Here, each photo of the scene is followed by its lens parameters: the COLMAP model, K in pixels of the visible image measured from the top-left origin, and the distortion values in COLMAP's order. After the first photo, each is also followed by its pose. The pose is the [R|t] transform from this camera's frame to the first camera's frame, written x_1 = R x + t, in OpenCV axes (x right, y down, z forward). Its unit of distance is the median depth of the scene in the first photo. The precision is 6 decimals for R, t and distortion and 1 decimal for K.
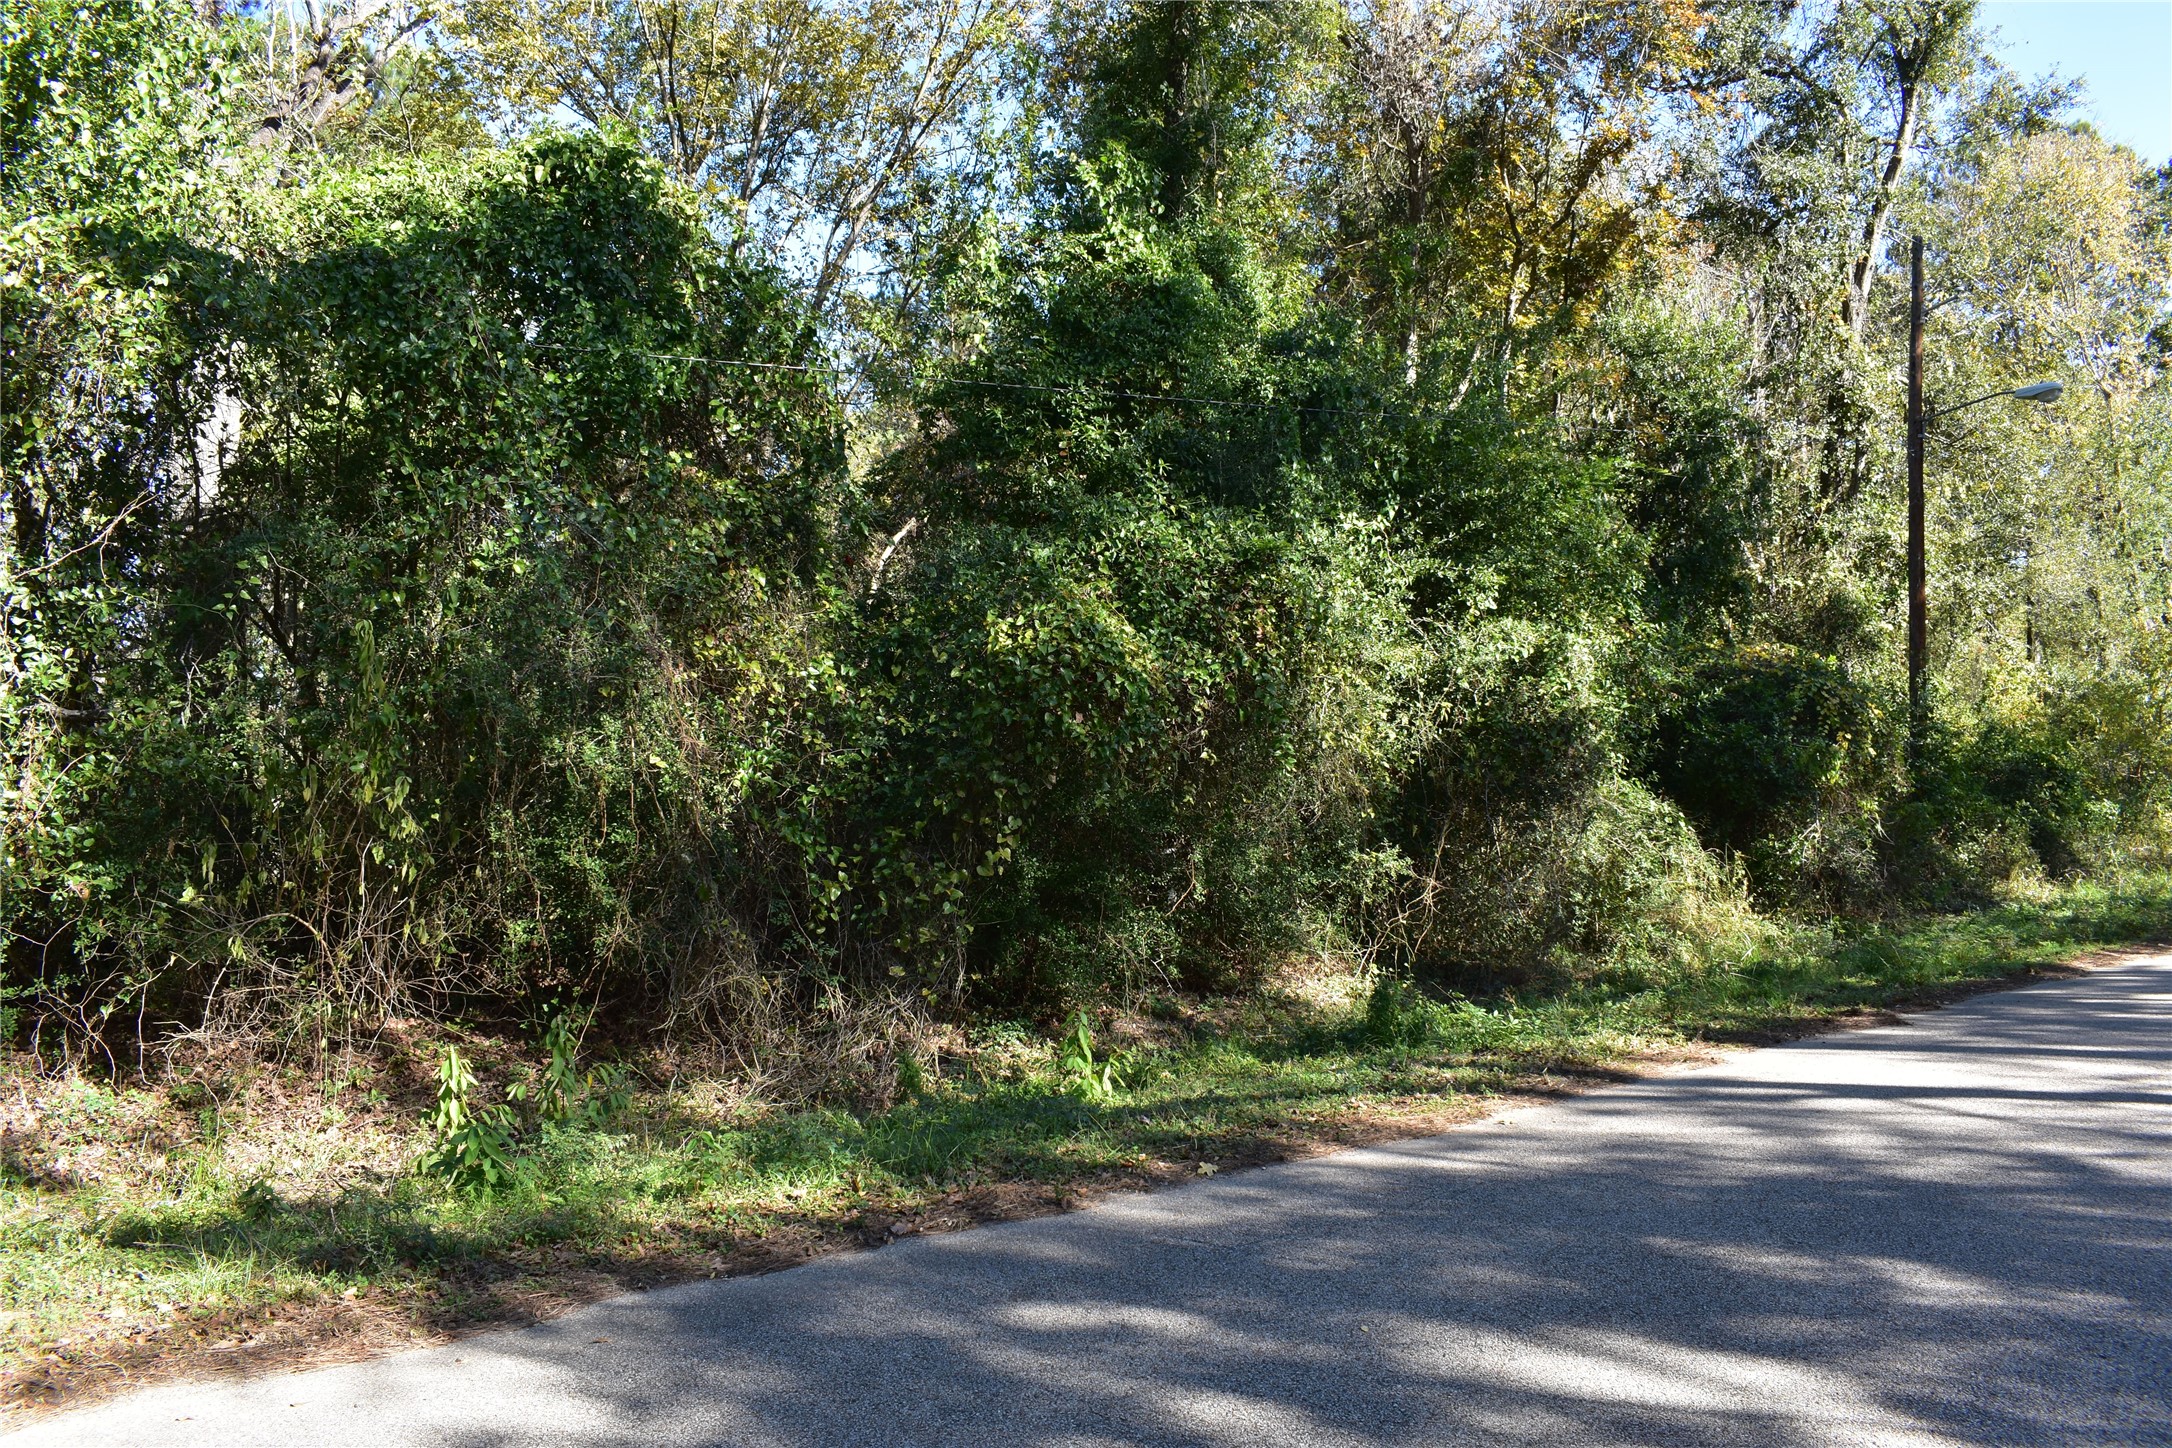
lens RADIAL K [[1638.8, 0, 1084.5], [0, 1638.8, 725.0], [0, 0, 1]] dist [-0.101097, 0.013870]
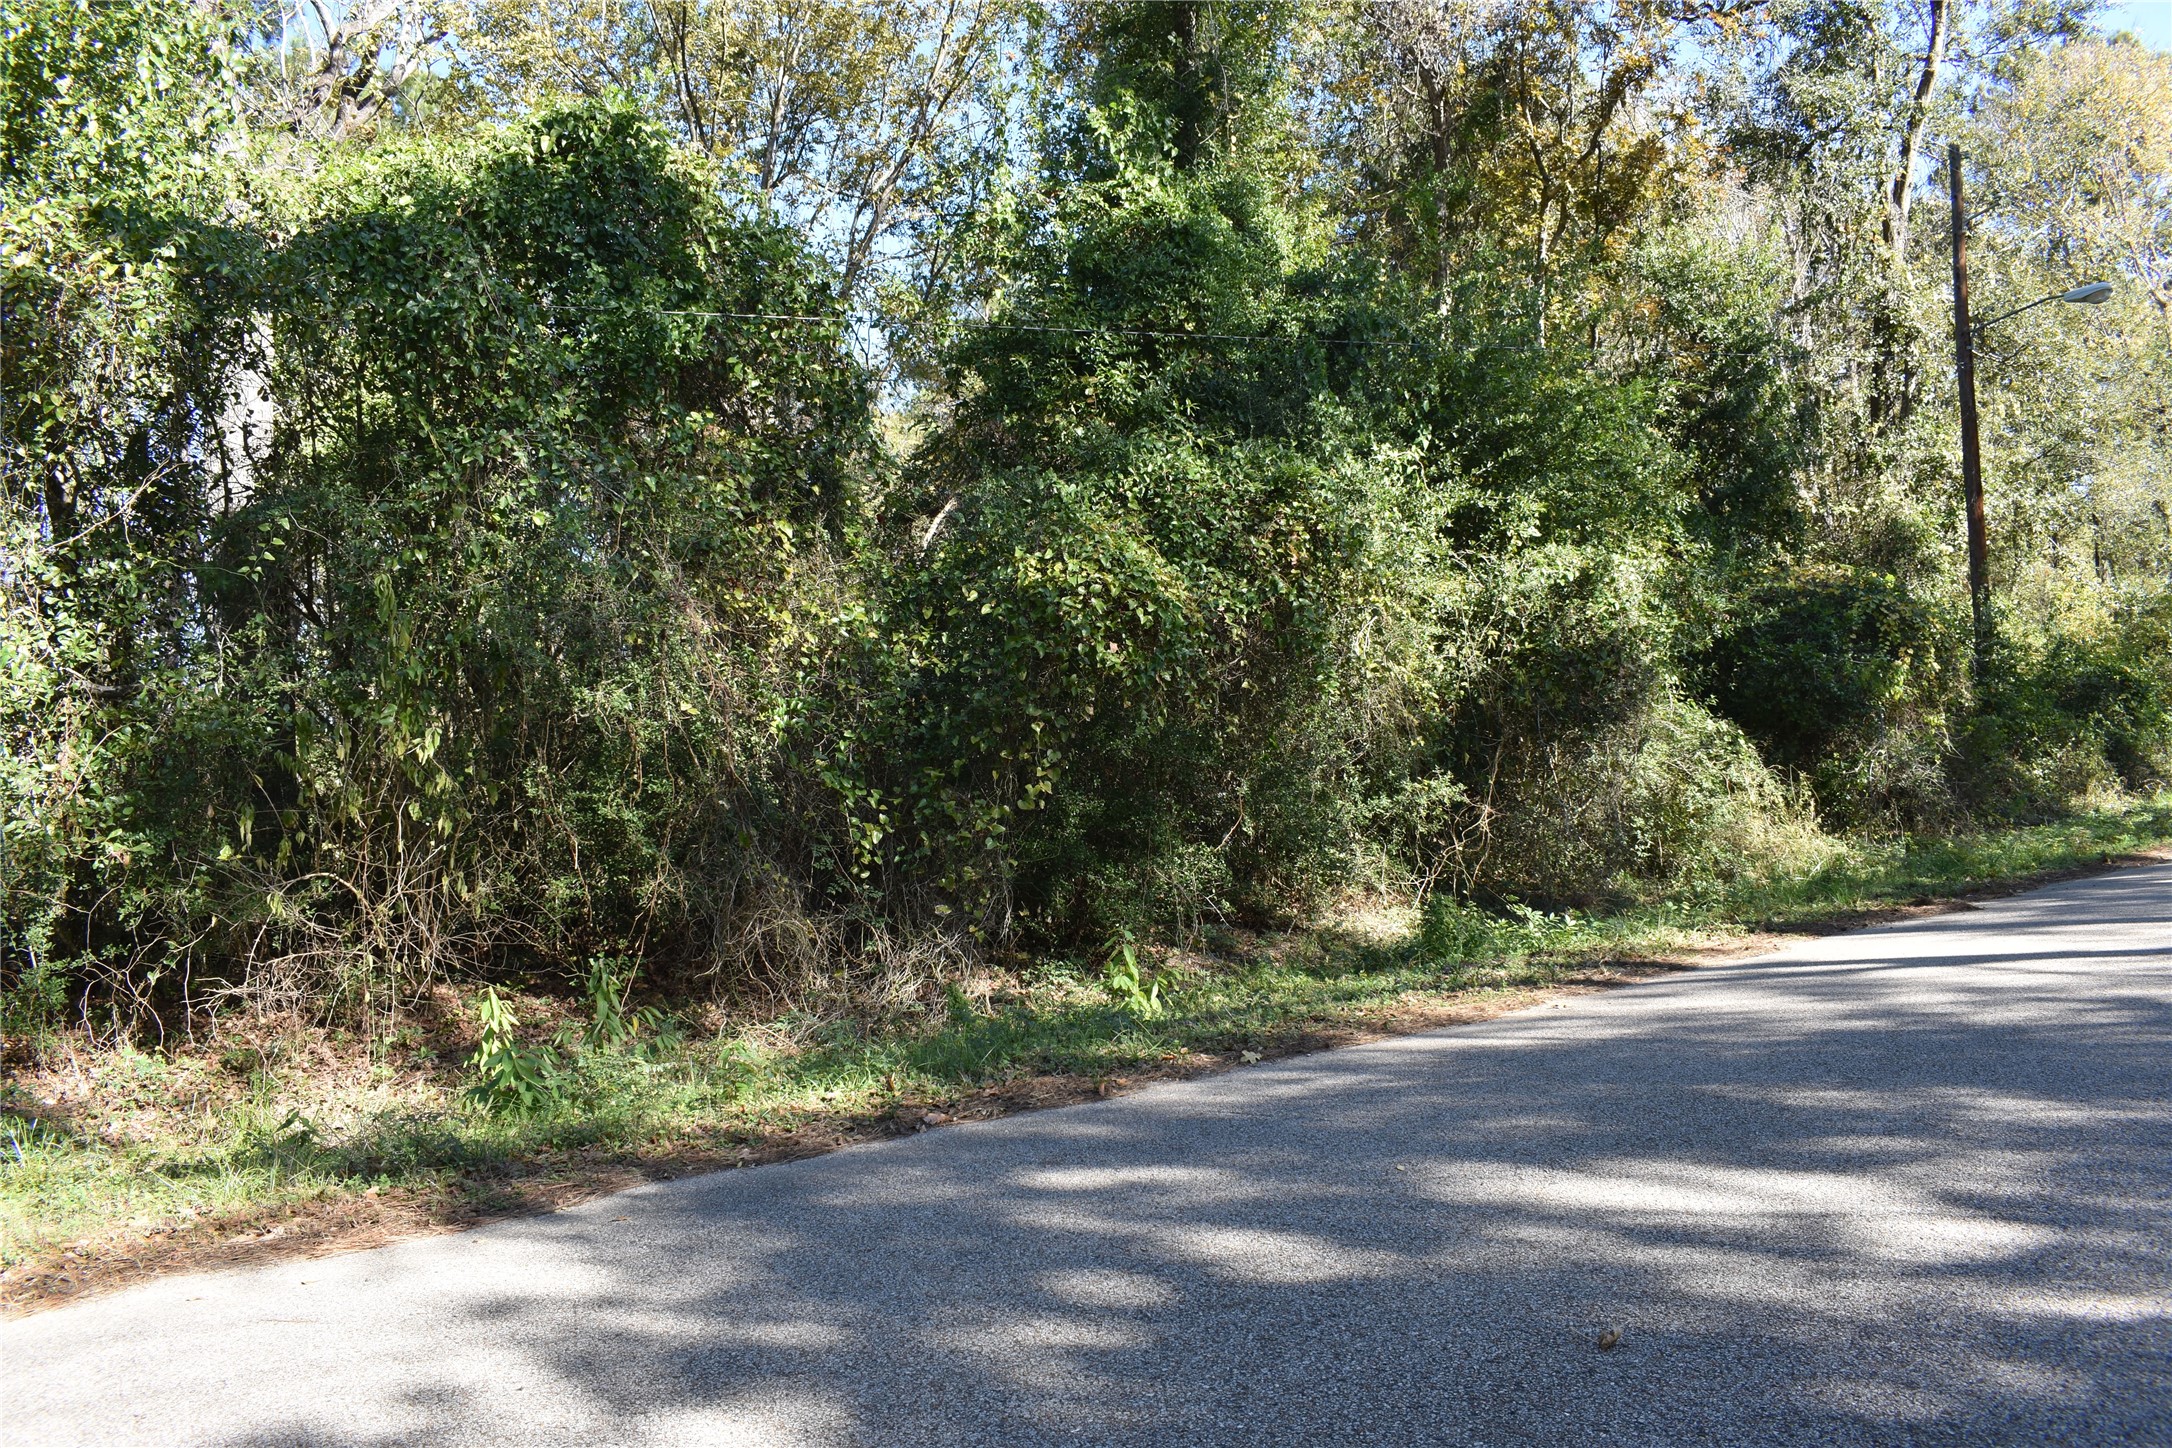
lens RADIAL K [[1638.8, 0, 1084.5], [0, 1638.8, 725.0], [0, 0, 1]] dist [-0.101097, 0.013870]
pose [[0.997606, -0.057738, -0.038058, 0.012371], [0.057970, 0.998306, 0.005022, 0.030986], [0.037703, -0.007216, 0.999263, 0.008541]]
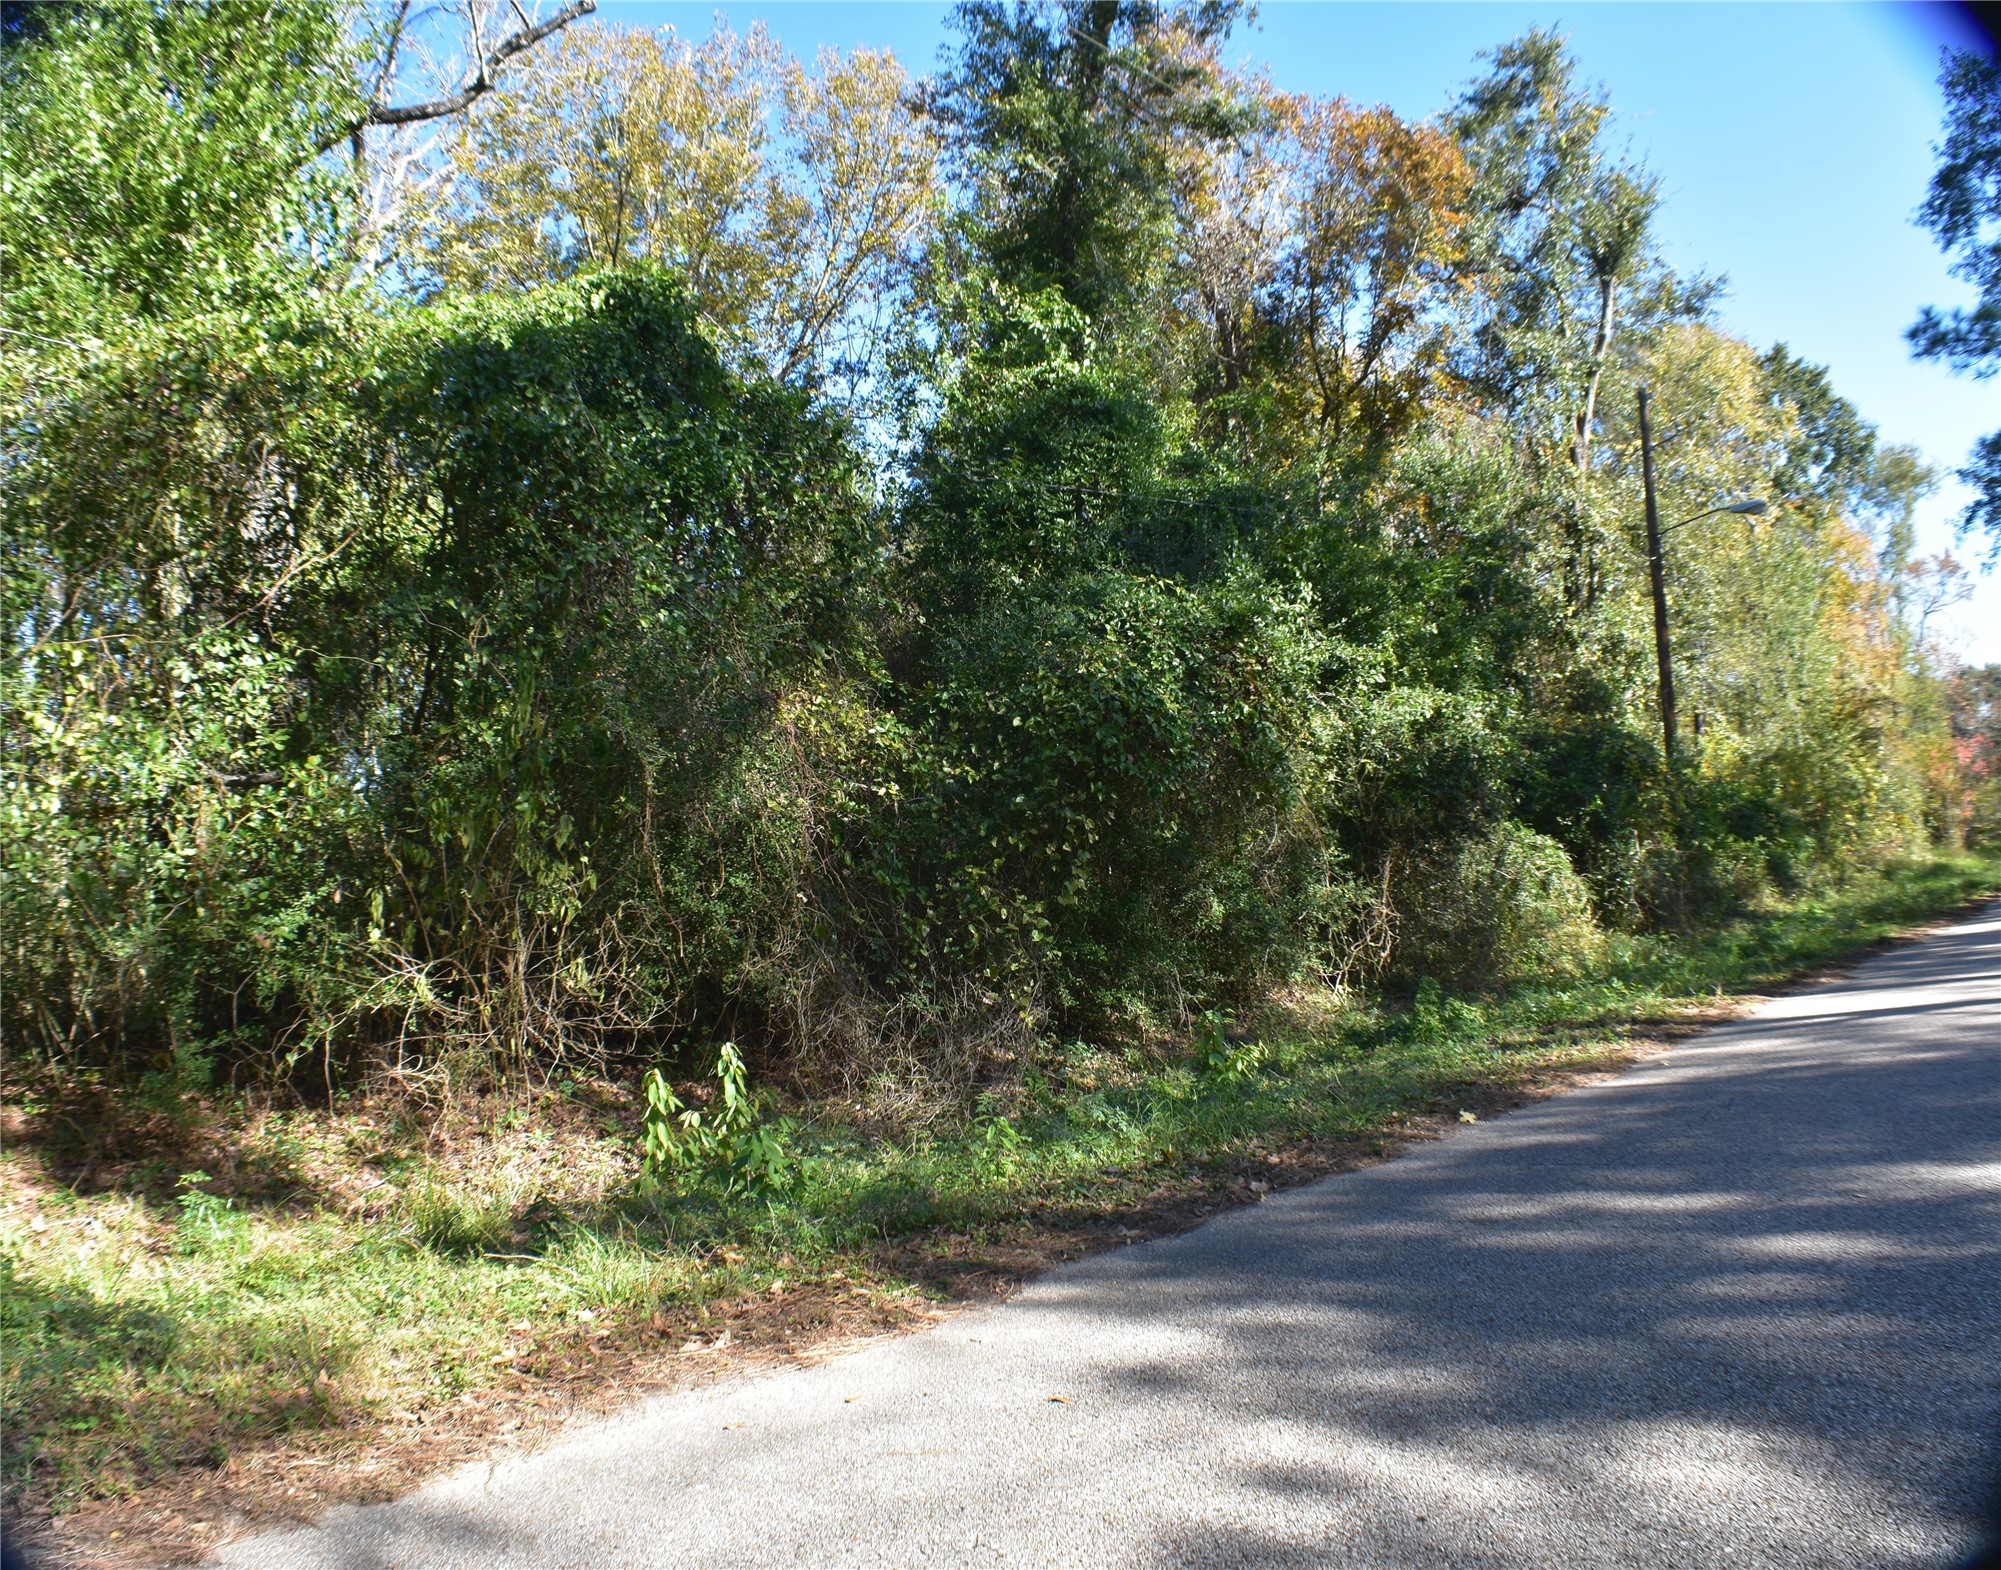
lens RADIAL K [[1380.7, 0, 1002.1], [0, 1380.7, 784.4], [0, 0, 1]] dist [-0.185044, 0.000783]
pose [[0.996193, -0.052686, 0.069456, -0.131425], [0.055864, 0.997440, -0.044640, 0.042083], [-0.066926, 0.048350, 0.996586, 0.079687]]
